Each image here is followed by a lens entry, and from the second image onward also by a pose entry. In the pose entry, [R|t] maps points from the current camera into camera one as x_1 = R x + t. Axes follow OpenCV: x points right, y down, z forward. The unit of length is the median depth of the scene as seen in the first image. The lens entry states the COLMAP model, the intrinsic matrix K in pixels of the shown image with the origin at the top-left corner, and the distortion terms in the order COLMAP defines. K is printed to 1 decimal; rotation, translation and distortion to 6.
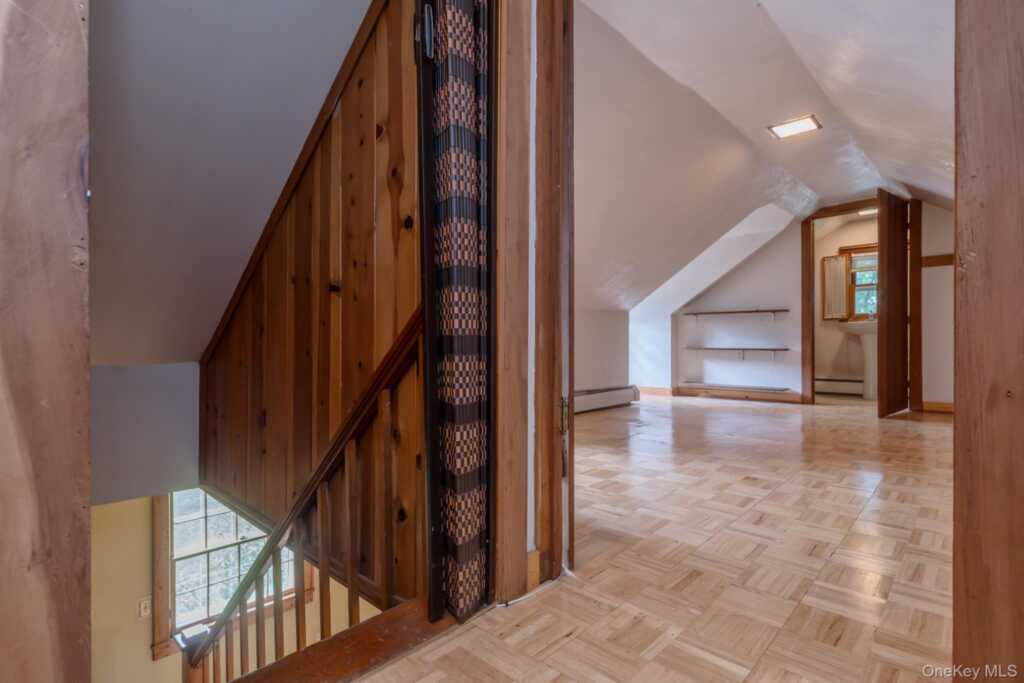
lens RADIAL K [[490.9, 0, 506.5], [0, 490.9, 337.5], [0, 0, 1]] dist [-0.006529, 0.002266]
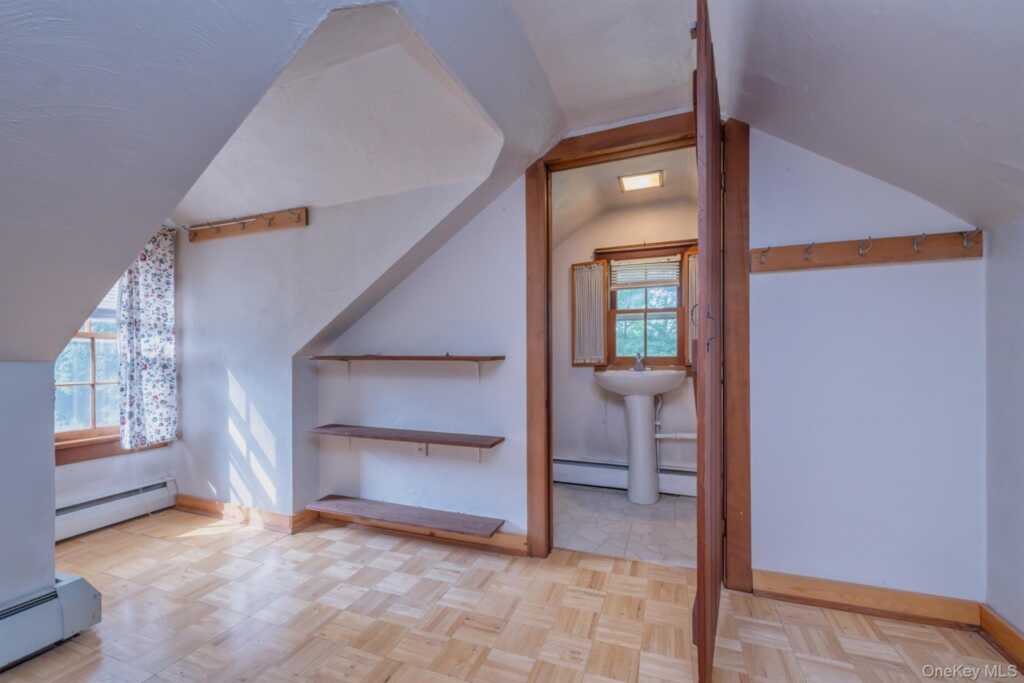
lens RADIAL K [[421.1, 0, 504.4], [0, 421.1, 333.1], [0, 0, 1]] dist [-0.003674, -0.000919]
pose [[0.927753, 0.018607, 0.372730, 0.381185], [-0.002272, 0.999019, -0.044215, -0.054386], [-0.373187, 0.040174, 0.926886, 0.558226]]
